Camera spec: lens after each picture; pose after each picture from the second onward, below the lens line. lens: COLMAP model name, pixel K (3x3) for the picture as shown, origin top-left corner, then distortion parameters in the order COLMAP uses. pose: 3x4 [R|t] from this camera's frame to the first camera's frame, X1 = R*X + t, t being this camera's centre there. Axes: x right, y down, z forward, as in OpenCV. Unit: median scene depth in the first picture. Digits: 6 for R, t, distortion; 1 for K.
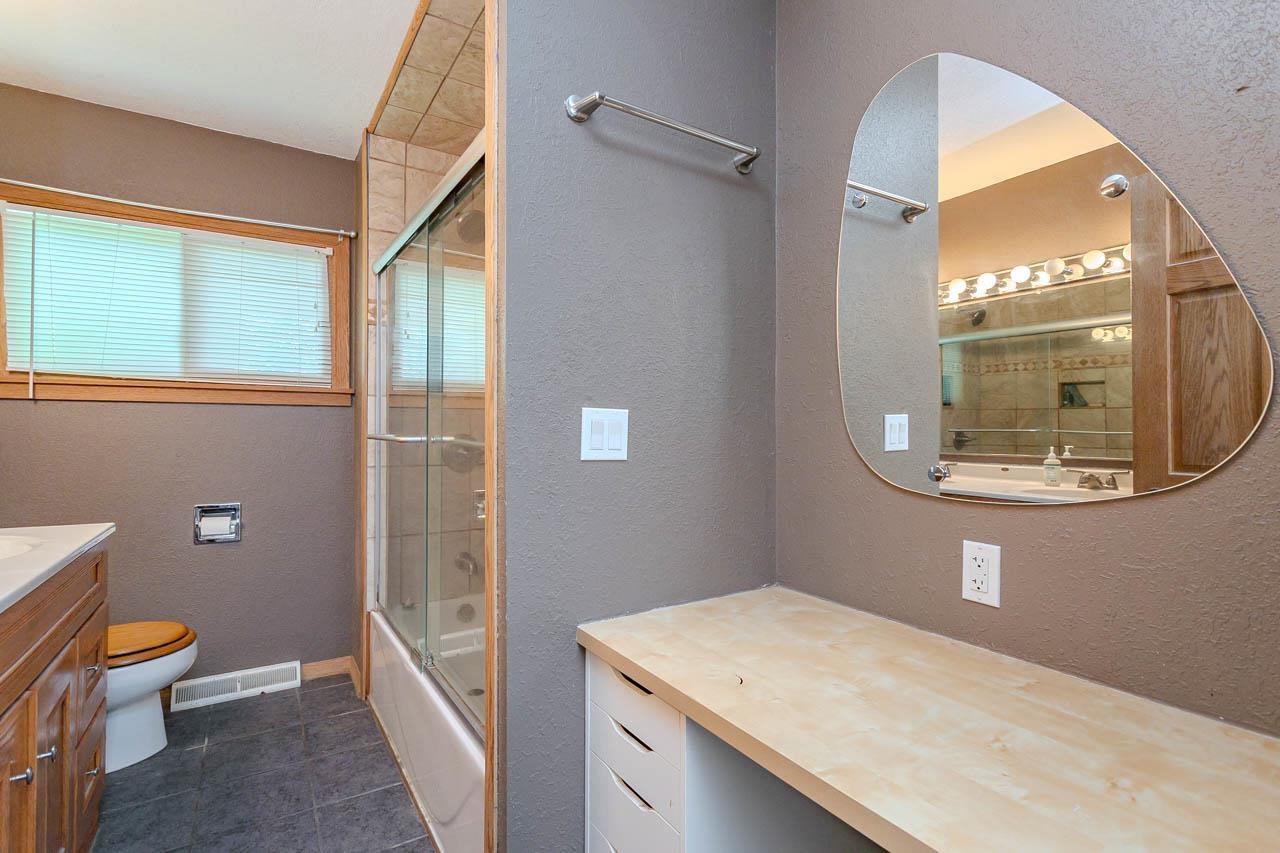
lens RADIAL K [[614.2, 0, 631.6], [0, 614.2, 425.0], [0, 0, 1]] dist [-0.001505, 0.001275]
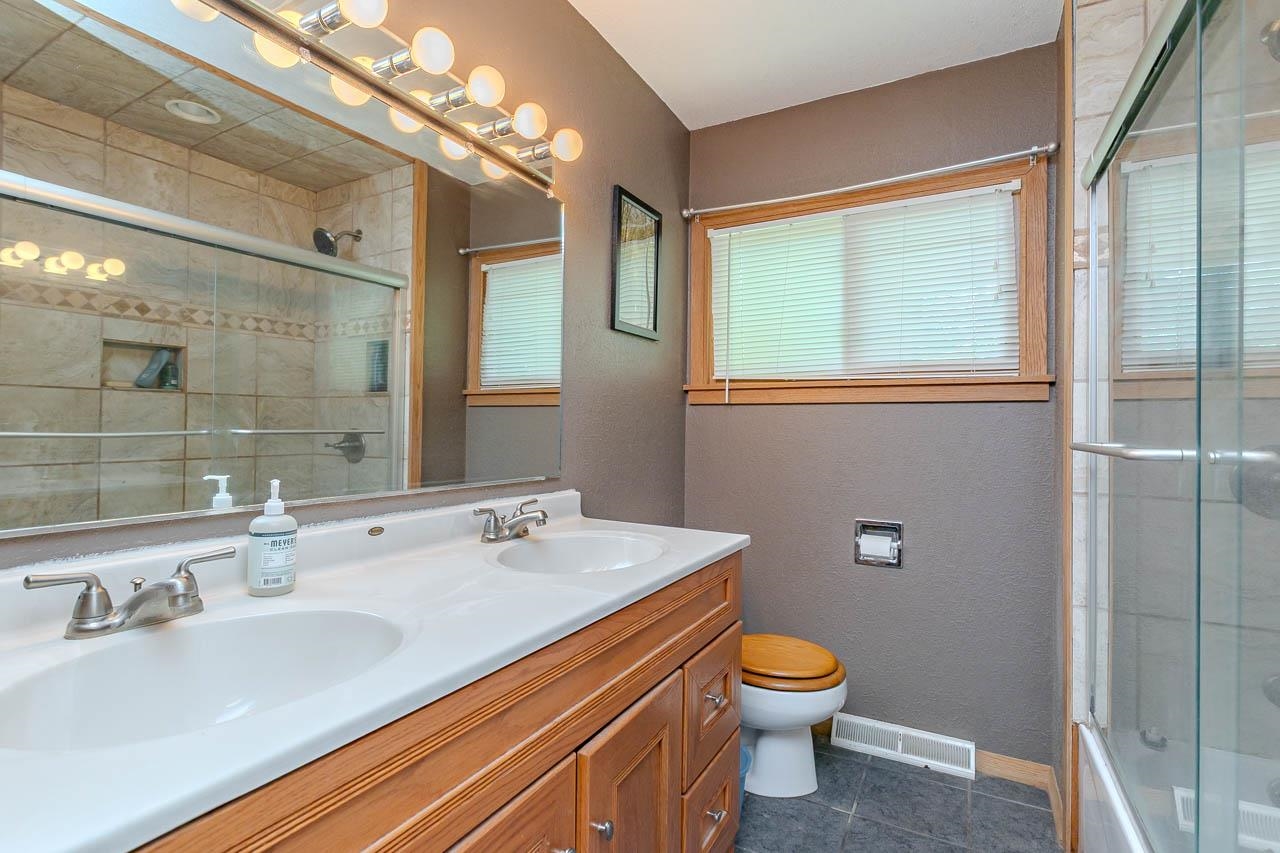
lens RADIAL K [[614.2, 0, 631.6], [0, 614.2, 425.0], [0, 0, 1]] dist [-0.001505, 0.001275]
pose [[0.491848, -0.004831, -0.870667, -0.100272], [-0.002375, 0.999973, -0.006890, 0.002836], [0.870678, 0.005456, 0.491824, 0.285724]]
